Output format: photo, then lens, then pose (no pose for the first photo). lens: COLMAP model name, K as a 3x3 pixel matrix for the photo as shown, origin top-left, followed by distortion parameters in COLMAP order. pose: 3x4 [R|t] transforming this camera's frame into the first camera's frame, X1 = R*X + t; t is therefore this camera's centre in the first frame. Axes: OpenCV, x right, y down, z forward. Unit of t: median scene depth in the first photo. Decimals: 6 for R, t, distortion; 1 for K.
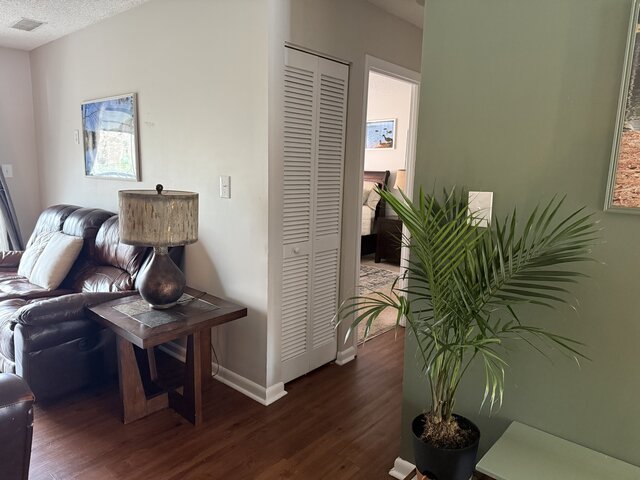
lens RADIAL K [[442.0, 0, 321.3], [0, 442.0, 247.0], [0, 0, 1]] dist [-0.003774, -0.020244]
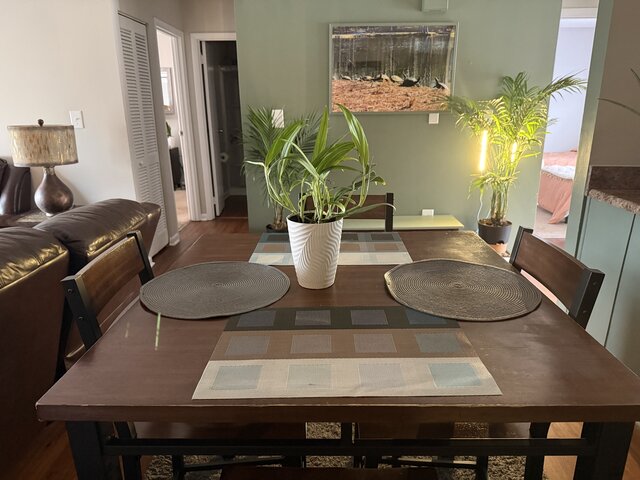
lens RADIAL K [[442.0, 0, 313.1], [0, 442.0, 243.5], [0, 0, 1]] dist [-0.003774, -0.020244]
pose [[0.774475, -0.218980, 0.593495, -0.446675], [0.140877, 0.974320, 0.175655, 0.073824], [-0.616719, -0.052430, 0.785435, -0.386755]]
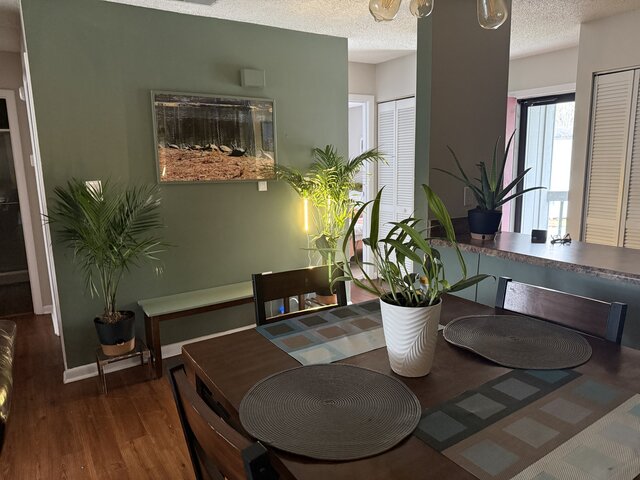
lens RADIAL K [[442.0, 0, 316.6], [0, 442.0, 241.5], [0, 0, 1]] dist [-0.003774, -0.020244]
pose [[0.313818, -0.179854, 0.932293, -0.529262], [0.194617, 0.973232, 0.122242, 0.033136], [-0.929324, 0.143079, 0.340420, -0.190341]]
